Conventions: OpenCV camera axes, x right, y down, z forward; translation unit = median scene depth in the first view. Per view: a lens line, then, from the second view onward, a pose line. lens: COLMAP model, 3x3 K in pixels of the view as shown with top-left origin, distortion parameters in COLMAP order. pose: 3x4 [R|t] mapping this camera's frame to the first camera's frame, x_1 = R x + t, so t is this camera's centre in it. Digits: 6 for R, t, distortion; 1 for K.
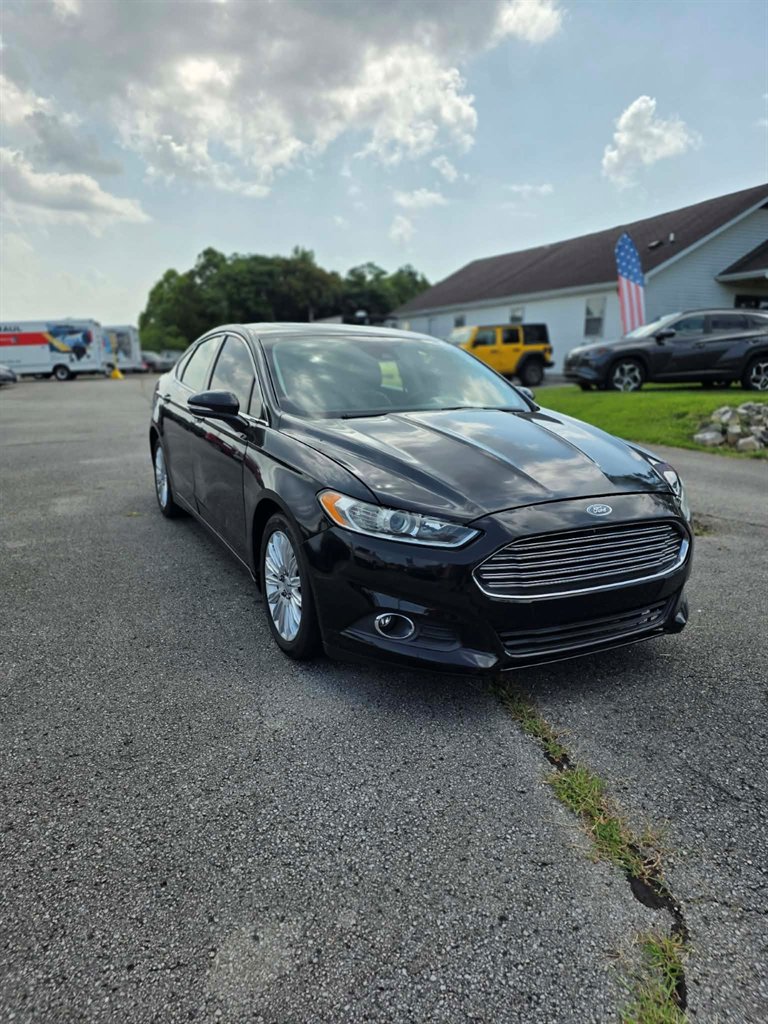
lens RADIAL K [[673.1, 0, 384.0], [0, 673.1, 512.0], [0, 0, 1]] dist [0.066820, -0.050158]
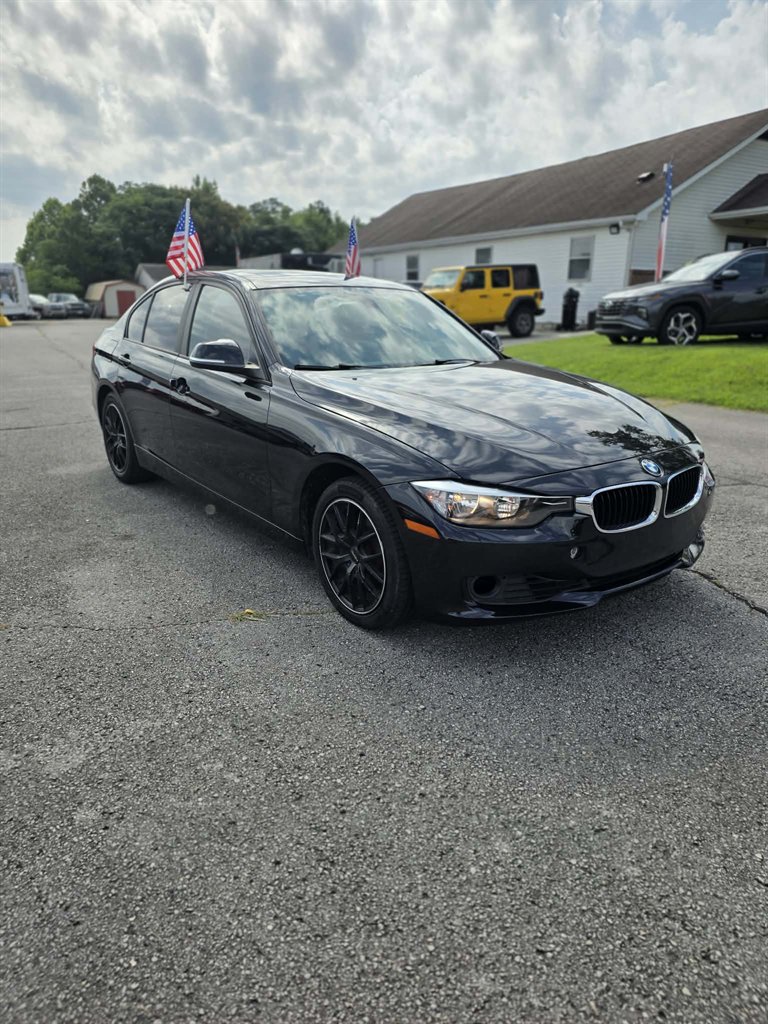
lens RADIAL K [[674.4, 0, 376.0], [0, 674.4, 509.4], [0, 0, 1]] dist [0.049010, -0.035708]
pose [[0.990435, -0.036826, 0.132972, -0.068011], [0.027242, 0.996946, 0.073194, -0.022489], [-0.135262, -0.068871, 0.988413, 0.097251]]
